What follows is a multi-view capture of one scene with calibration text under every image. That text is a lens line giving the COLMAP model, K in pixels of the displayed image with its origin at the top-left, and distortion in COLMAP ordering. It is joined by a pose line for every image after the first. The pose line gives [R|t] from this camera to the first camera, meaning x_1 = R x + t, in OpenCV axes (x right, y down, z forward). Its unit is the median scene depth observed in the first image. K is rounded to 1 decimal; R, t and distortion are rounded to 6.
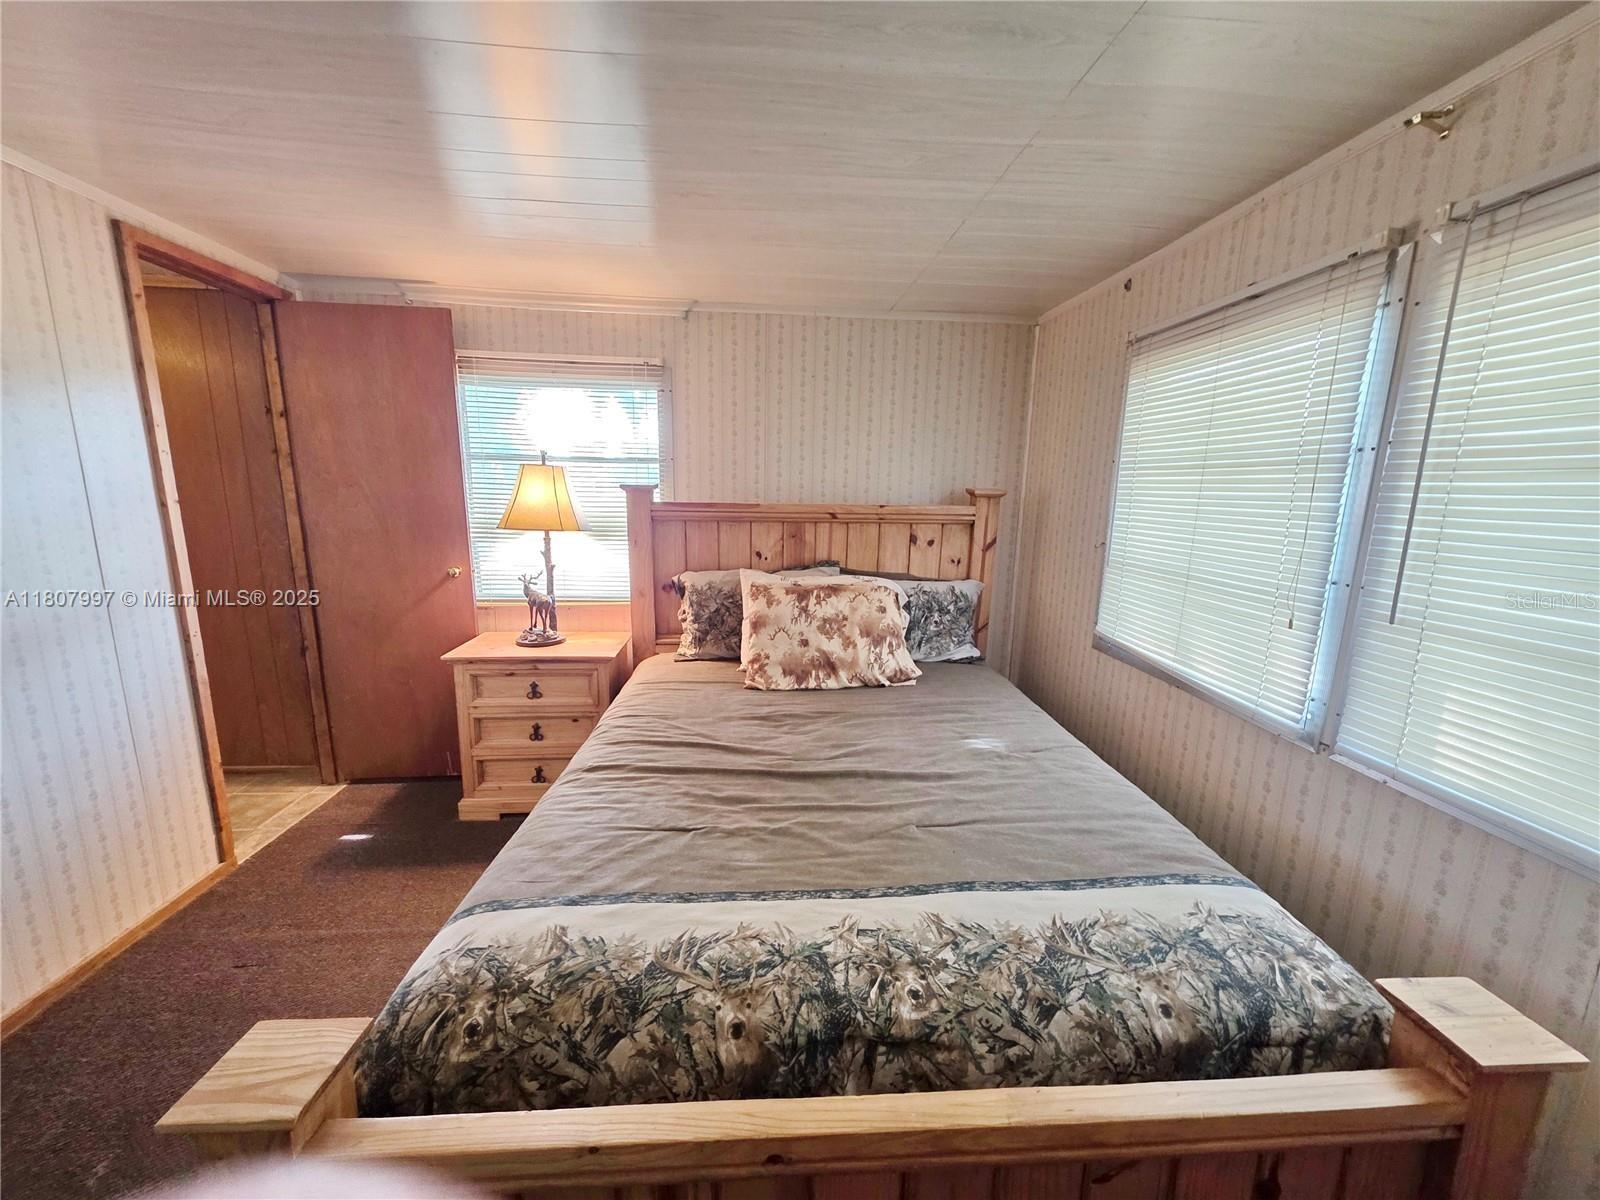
lens RADIAL K [[636.1, 0, 800.0], [0, 636.1, 600.0], [0, 0, 1]] dist [0.000414, 0.000020]
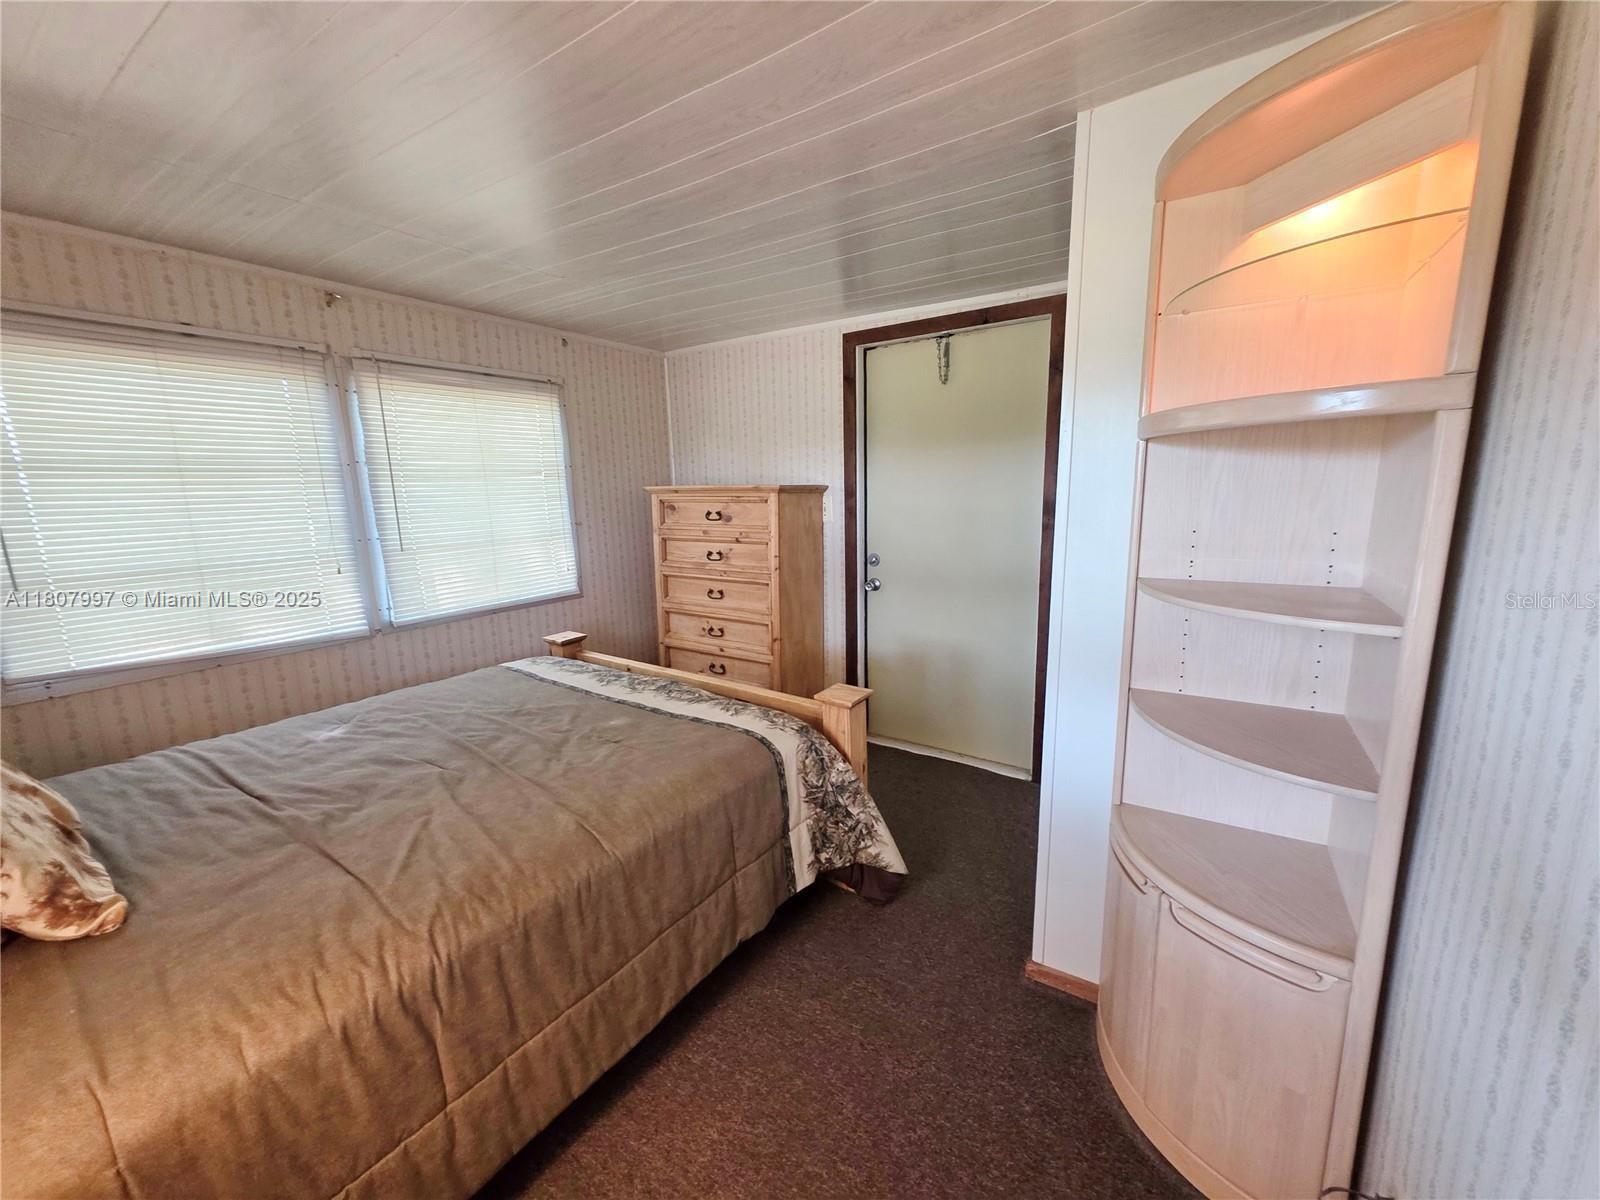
lens RADIAL K [[636.1, 0, 800.0], [0, 636.1, 600.0], [0, 0, 1]] dist [0.000414, 0.000020]
pose [[-0.781647, -0.108923, 0.614137, -1.463477], [0.121790, 0.939026, 0.321554, -0.347060], [-0.611716, 0.326137, -0.720721, 1.888943]]
